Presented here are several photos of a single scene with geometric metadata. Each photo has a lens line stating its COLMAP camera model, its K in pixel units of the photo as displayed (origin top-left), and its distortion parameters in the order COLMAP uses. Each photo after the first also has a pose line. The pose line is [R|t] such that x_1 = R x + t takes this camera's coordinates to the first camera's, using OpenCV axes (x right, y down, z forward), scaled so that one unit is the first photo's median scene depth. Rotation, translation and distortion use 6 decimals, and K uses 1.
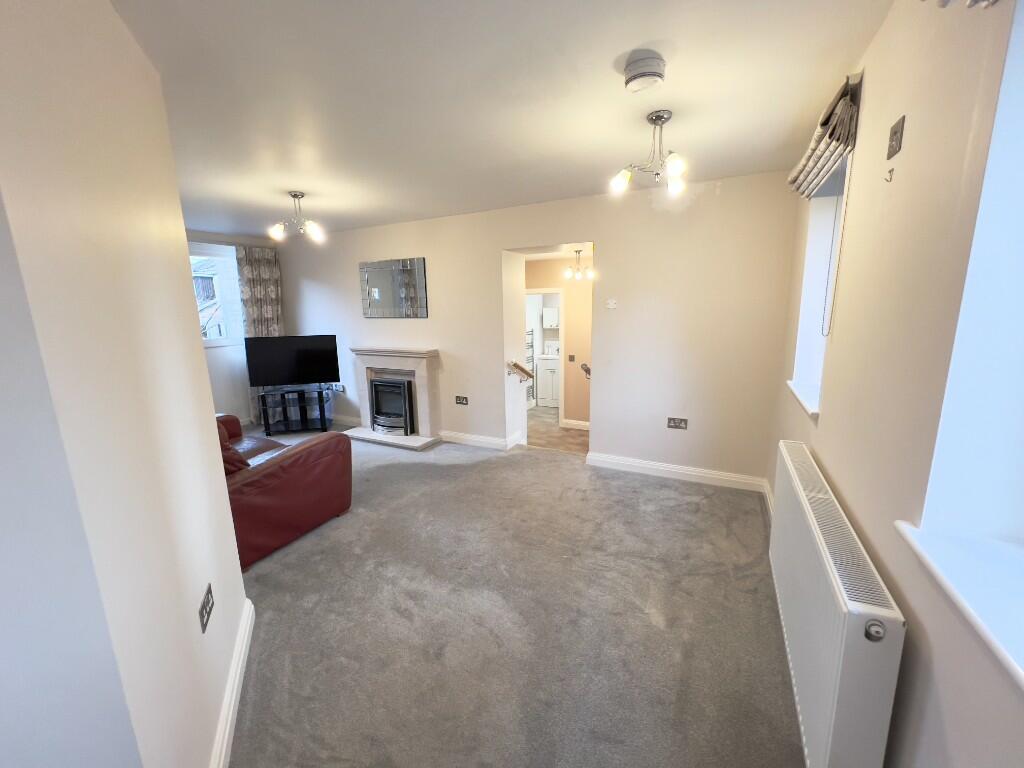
lens RADIAL K [[408.6, 0, 512.0], [0, 408.6, 384.0], [0, 0, 1]] dist [-0.001588, -0.000419]
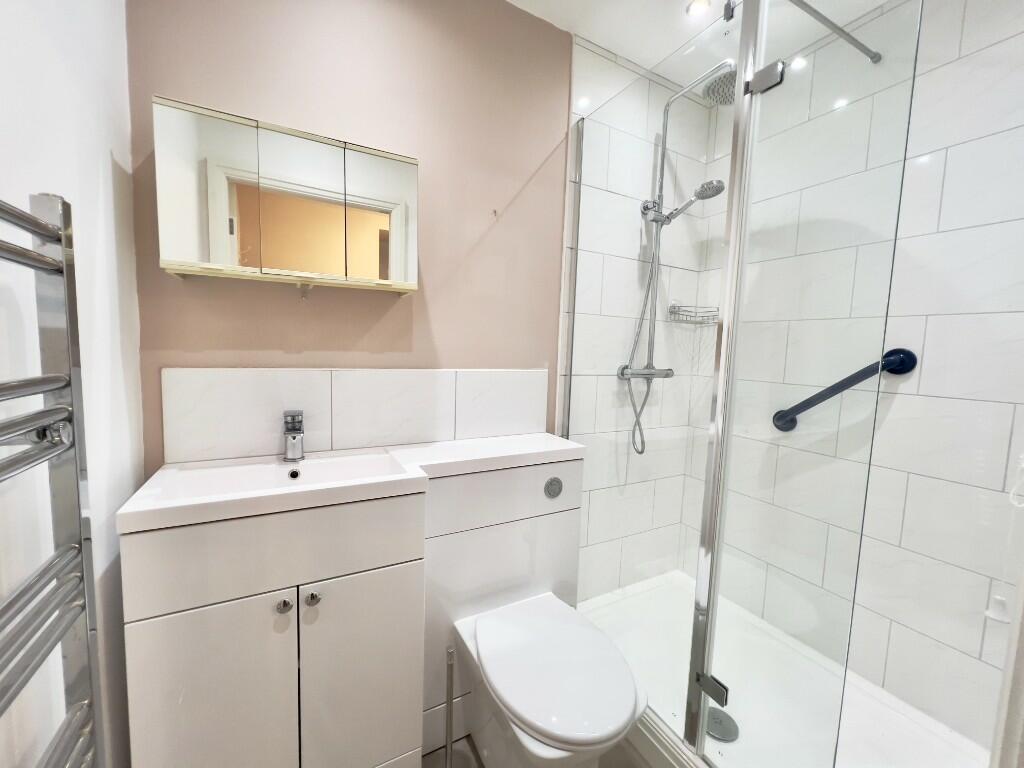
lens RADIAL K [[409.6, 0, 512.0], [0, 409.6, 384.0], [0, 0, 1]] dist [-0.001414, 0.000044]
pose [[0.566863, -0.031961, 0.823192, 0.055662], [0.114287, 0.992636, -0.040160, -0.140505], [-0.815846, 0.116845, 0.566341, 1.405613]]
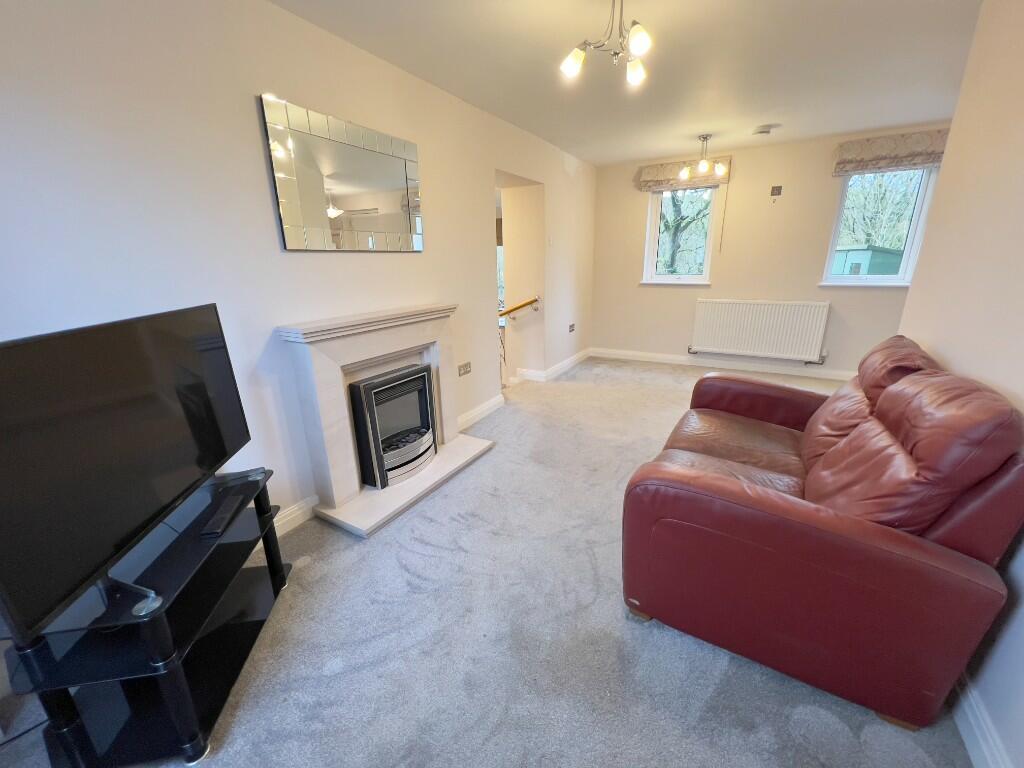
lens RADIAL K [[408.6, 0, 512.0], [0, 408.6, 384.0], [0, 0, 1]] dist [-0.001588, -0.000419]
pose [[0.062469, -0.276210, 0.959065, -0.803111], [0.205918, 0.943833, 0.258411, -0.103015], [-0.976573, 0.181347, 0.115837, 0.809565]]
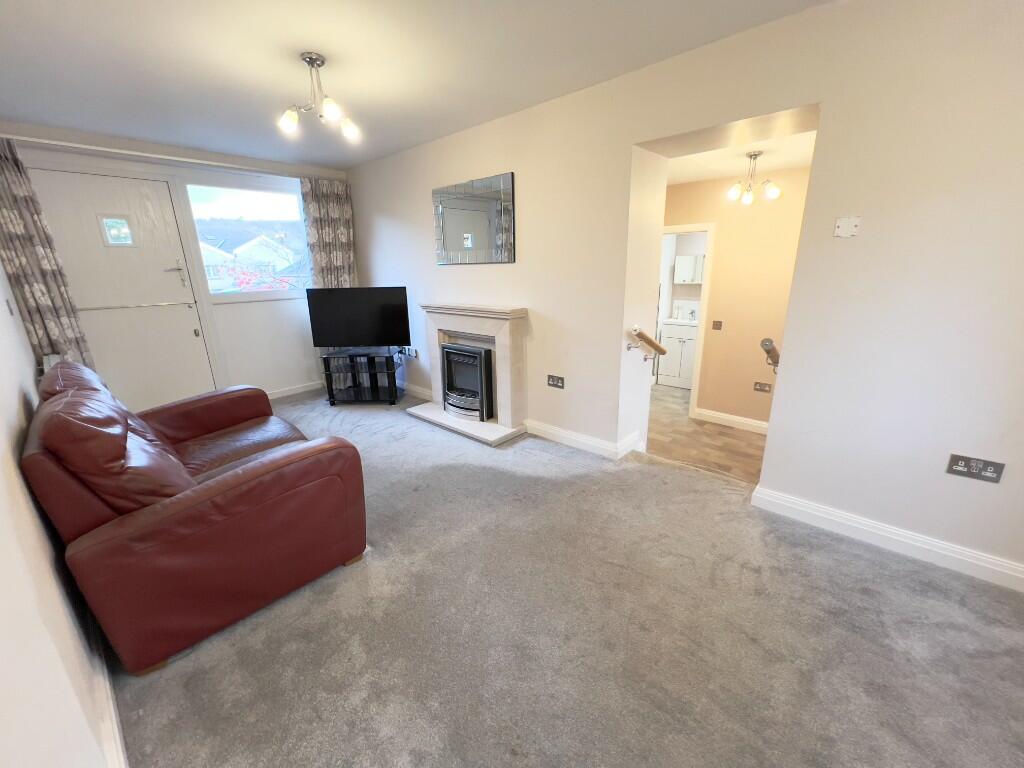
lens RADIAL K [[408.6, 0, 512.0], [0, 408.6, 384.0], [0, 0, 1]] dist [-0.001588, -0.000419]
pose [[0.965586, 0.069664, -0.250580, -0.018142], [-0.045333, 0.993792, 0.101599, -0.023388], [0.256102, -0.086743, 0.962750, 0.288461]]
